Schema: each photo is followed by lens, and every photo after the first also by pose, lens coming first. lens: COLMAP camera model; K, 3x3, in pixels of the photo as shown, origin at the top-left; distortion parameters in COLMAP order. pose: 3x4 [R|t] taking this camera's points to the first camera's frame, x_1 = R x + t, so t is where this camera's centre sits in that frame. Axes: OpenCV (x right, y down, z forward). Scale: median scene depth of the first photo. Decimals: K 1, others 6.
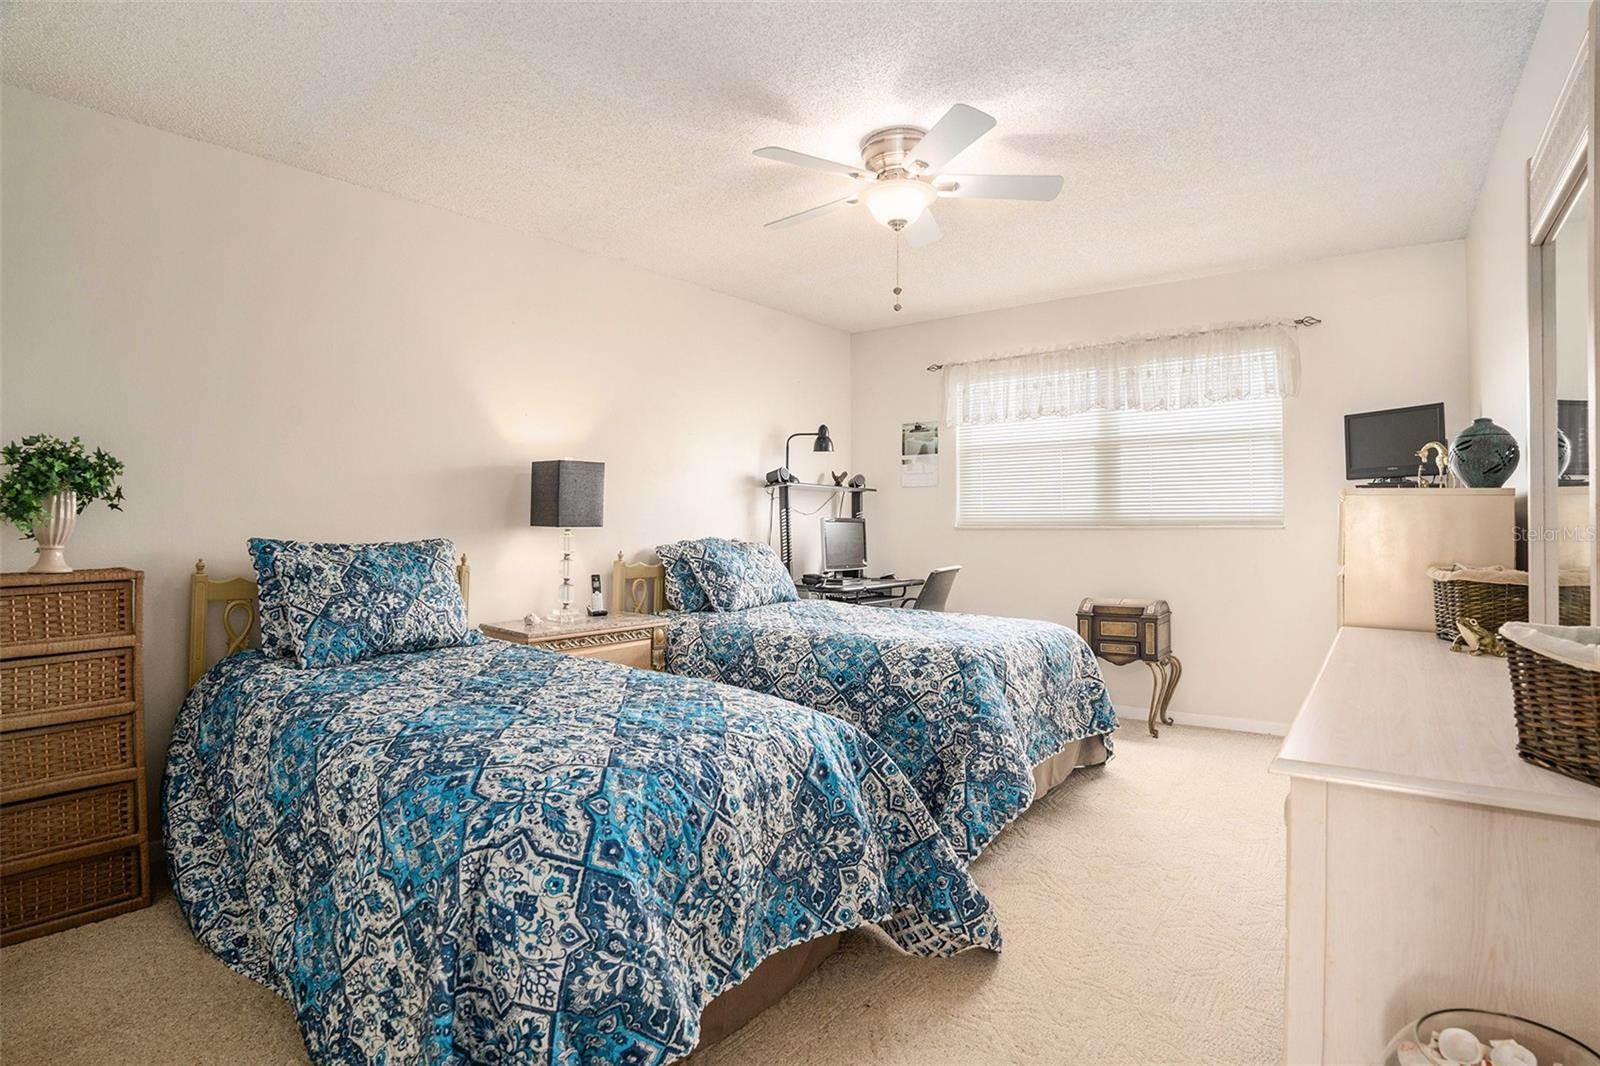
lens RADIAL K [[785.6, 0, 800.0], [0, 785.6, 533.0], [0, 0, 1]] dist [-0.057297, 0.001287]
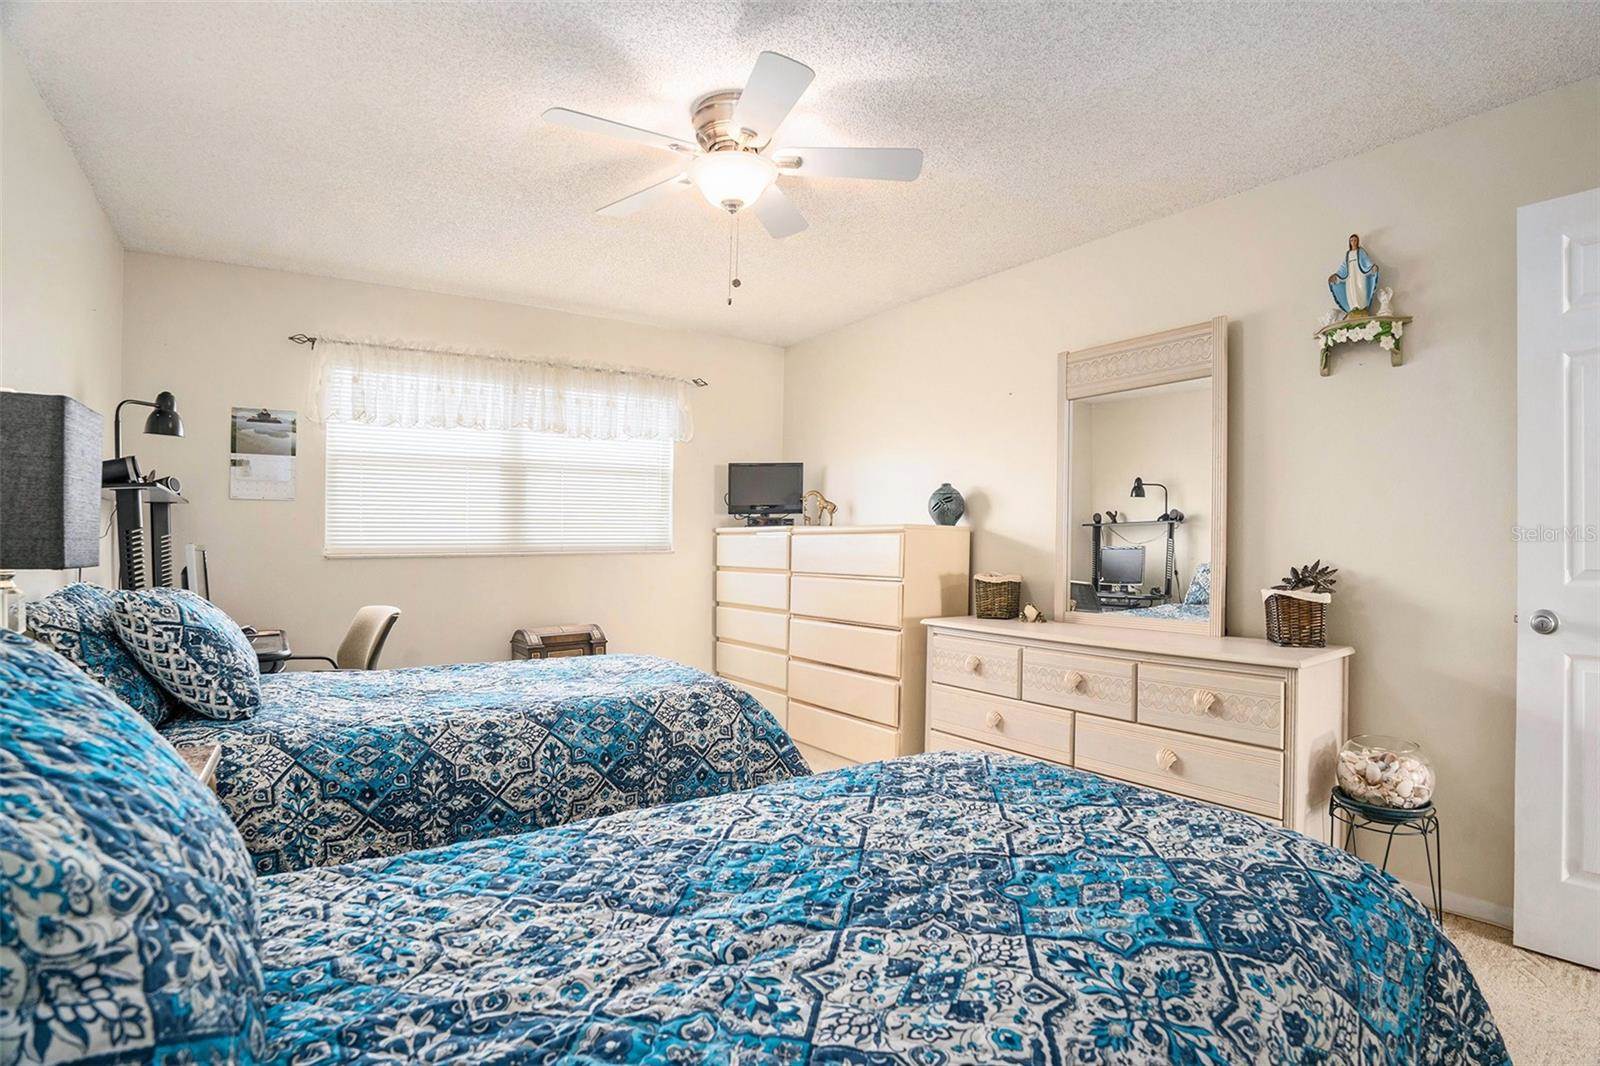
lens RADIAL K [[785.6, 0, 800.0], [0, 785.6, 533.0], [0, 0, 1]] dist [-0.057297, 0.001287]
pose [[0.322189, 0.012396, 0.946594, -0.435283], [0.021394, 0.999564, -0.020371, -0.007295], [-0.946434, 0.026814, 0.321783, 0.420969]]
